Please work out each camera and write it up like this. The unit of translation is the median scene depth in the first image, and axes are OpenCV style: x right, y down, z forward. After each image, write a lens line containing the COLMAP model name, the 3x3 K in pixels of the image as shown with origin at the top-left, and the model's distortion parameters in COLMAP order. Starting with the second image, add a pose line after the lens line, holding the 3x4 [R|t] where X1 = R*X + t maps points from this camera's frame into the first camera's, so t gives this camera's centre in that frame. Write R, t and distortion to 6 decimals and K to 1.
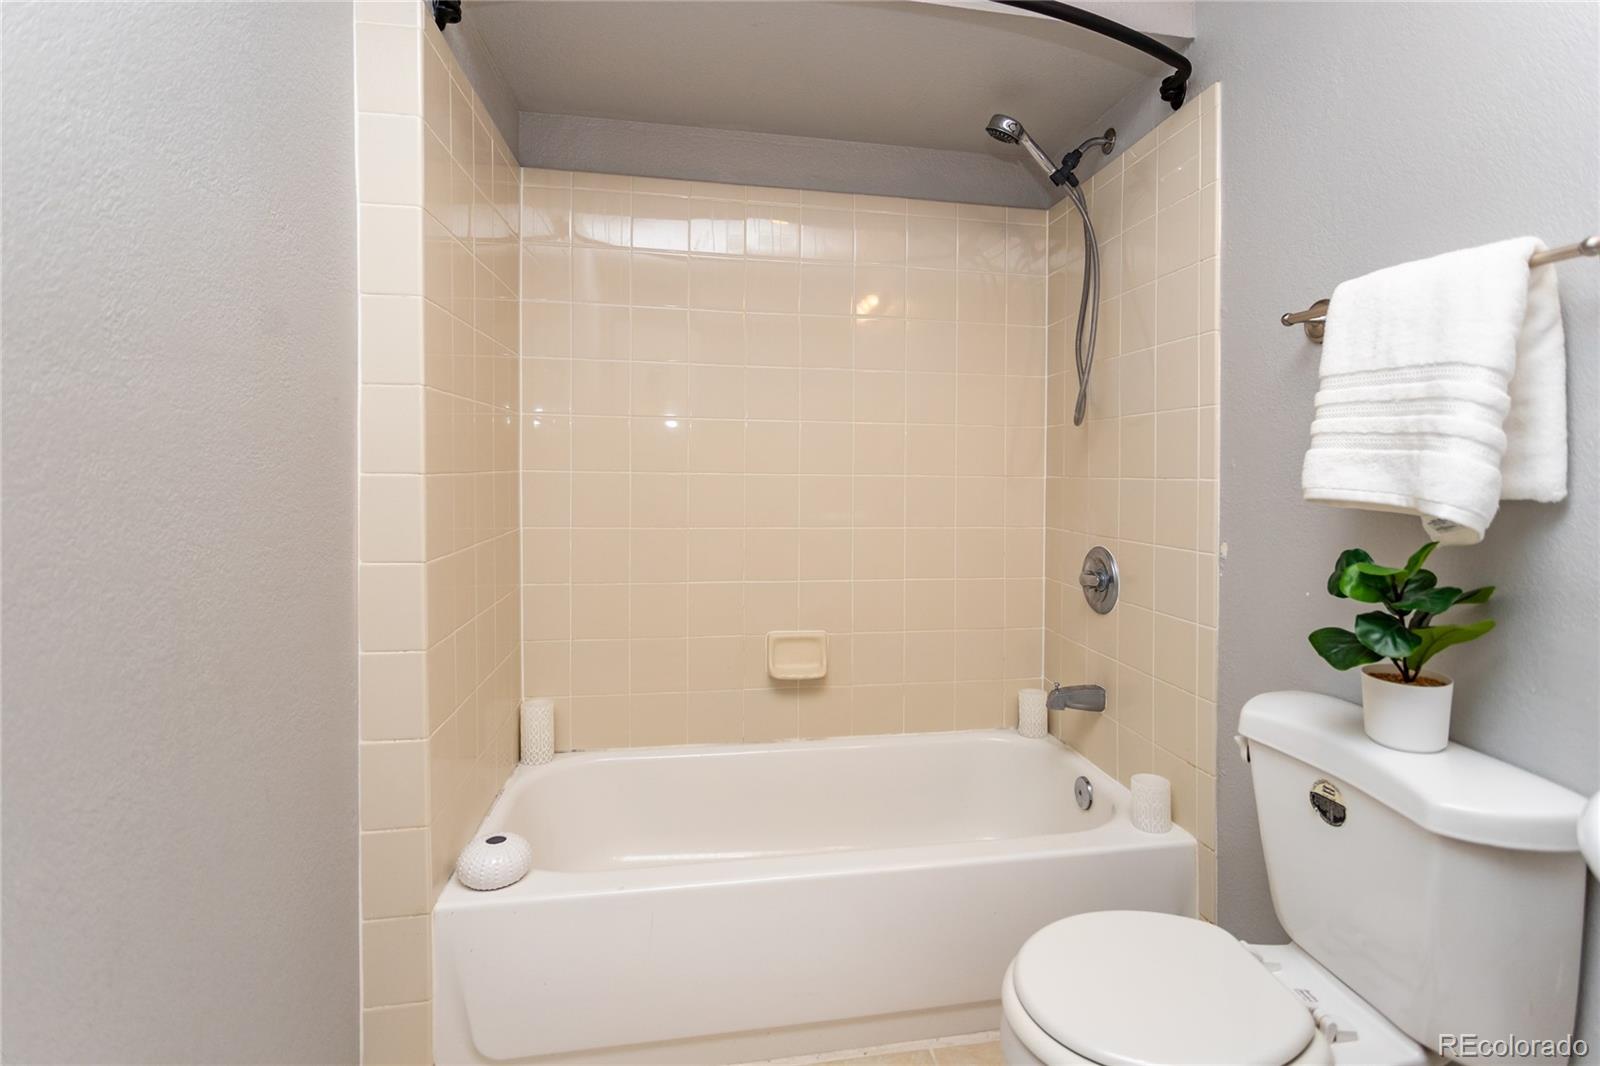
lens RADIAL K [[795.9, 0, 825.6], [0, 795.9, 476.5], [0, 0, 1]] dist [-0.000229, -0.000148]
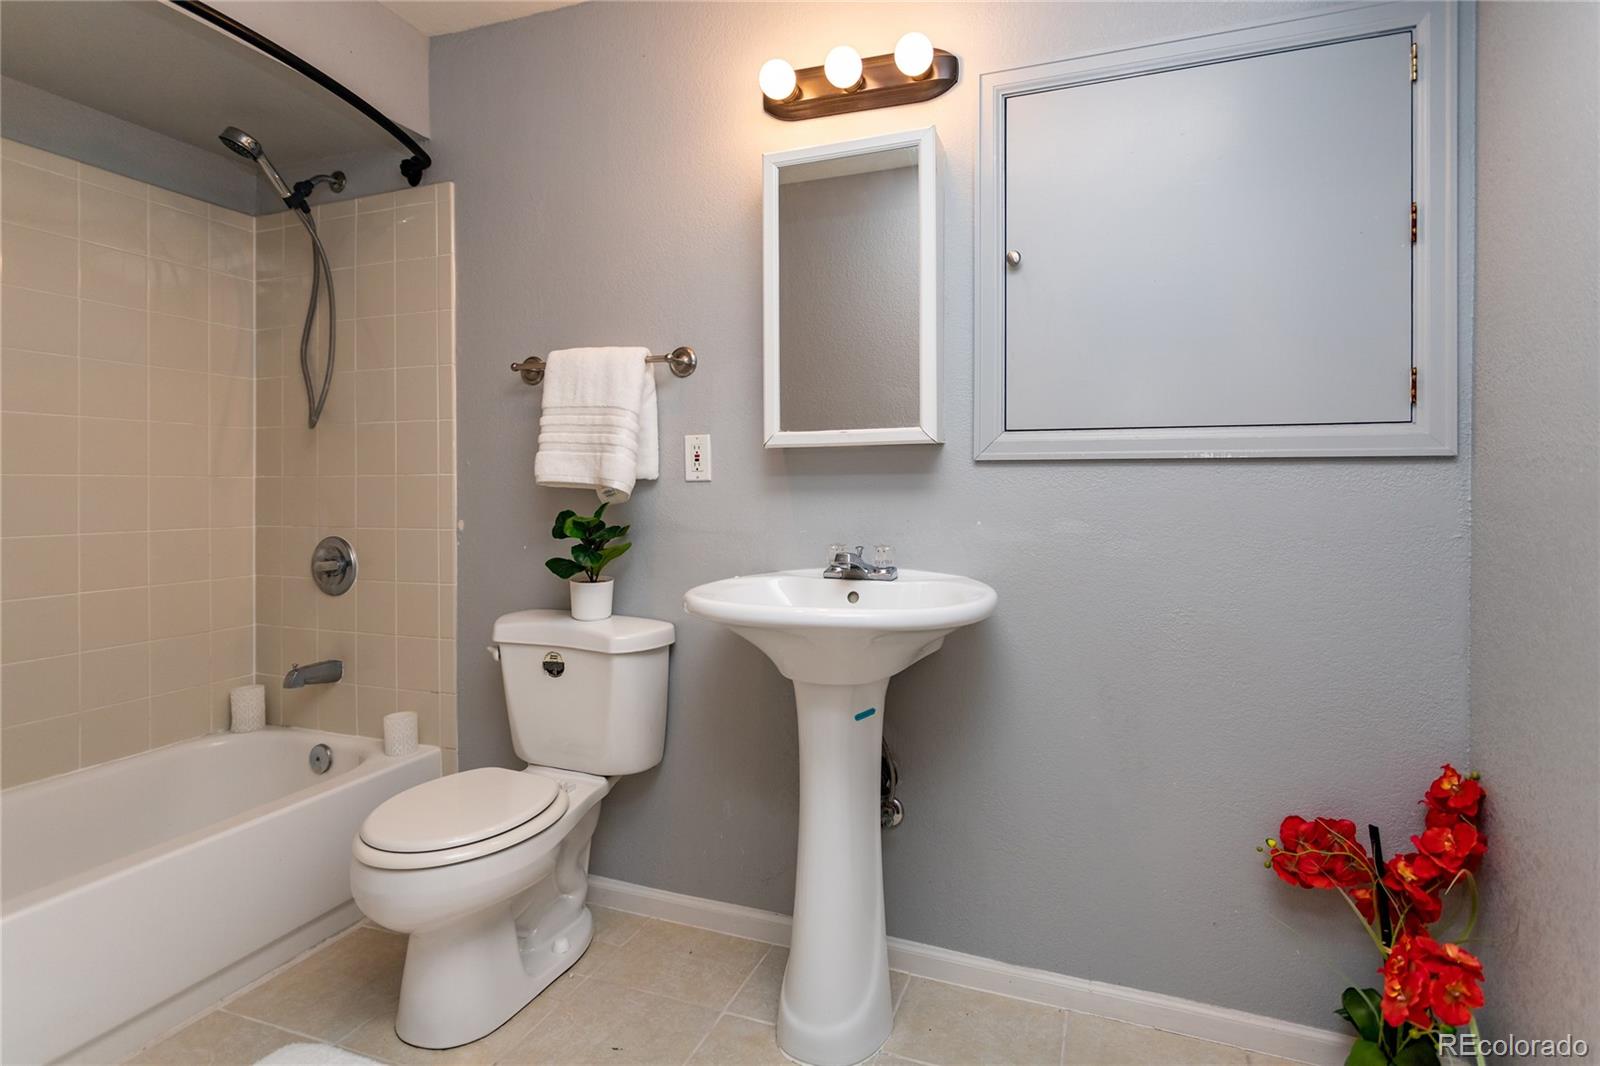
lens RADIAL K [[774.5, 0, 802.4], [0, 774.5, 489.8], [0, 0, 1]] dist [0.001065, 0.000170]
pose [[0.536048, -0.020900, 0.843929, -0.450022], [0.013830, 0.999777, 0.015975, 0.026157], [-0.844074, 0.003108, 0.536217, -0.309466]]
